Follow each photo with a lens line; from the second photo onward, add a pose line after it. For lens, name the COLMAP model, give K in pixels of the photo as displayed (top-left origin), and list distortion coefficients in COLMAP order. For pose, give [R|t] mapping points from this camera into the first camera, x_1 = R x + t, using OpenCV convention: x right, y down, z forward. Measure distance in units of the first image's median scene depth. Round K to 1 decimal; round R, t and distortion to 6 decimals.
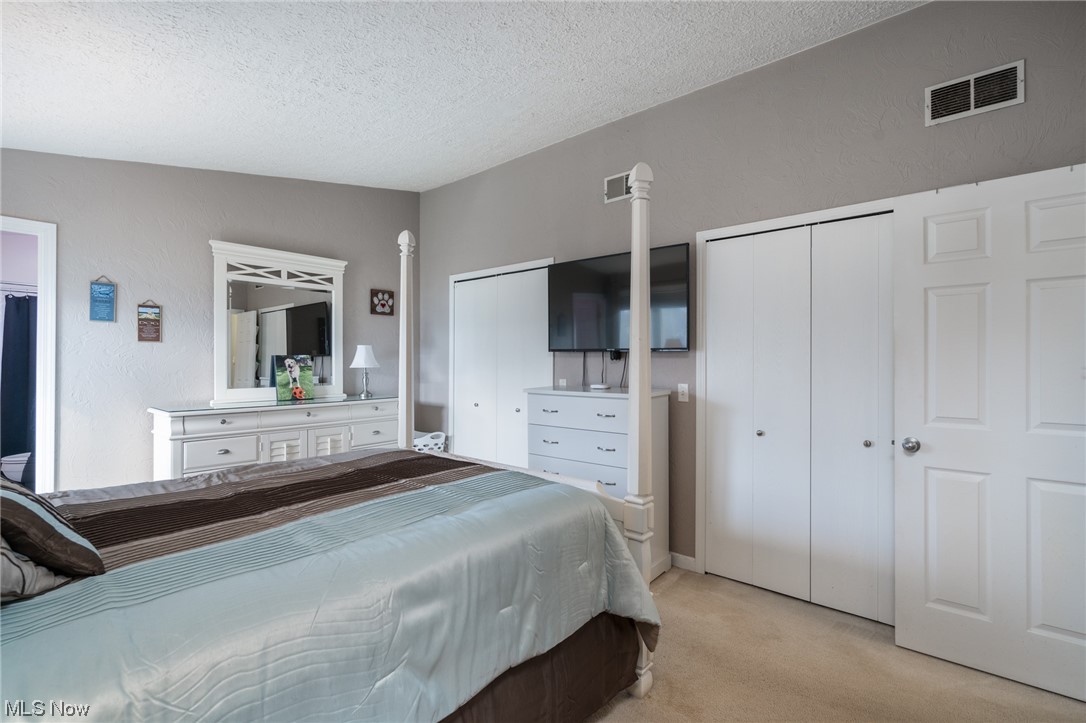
lens RADIAL K [[495.3, 0, 535.1], [0, 495.3, 356.4], [0, 0, 1]] dist [-0.010788, 0.004374]
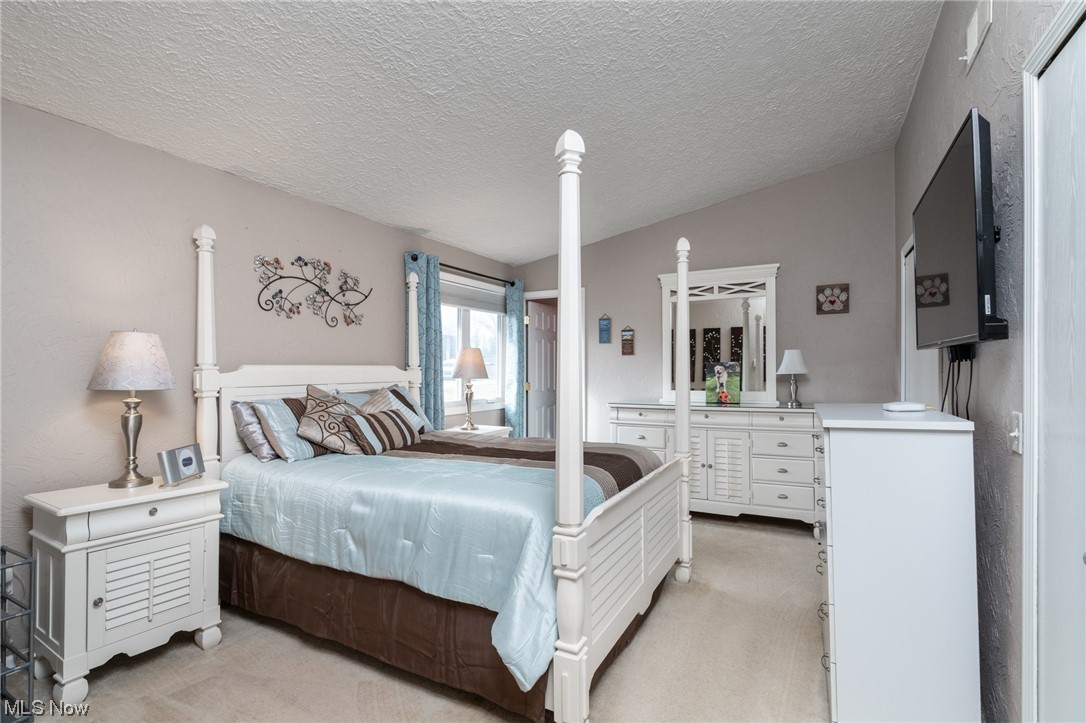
lens RADIAL K [[495.3, 0, 541.1], [0, 495.3, 367.2], [0, 0, 1]] dist [-0.010788, 0.004374]
pose [[0.223243, -0.008258, -0.974728, 0.495164], [0.017051, 0.999844, -0.004566, 0.006674], [0.974614, -0.015601, 0.223349, 0.368764]]
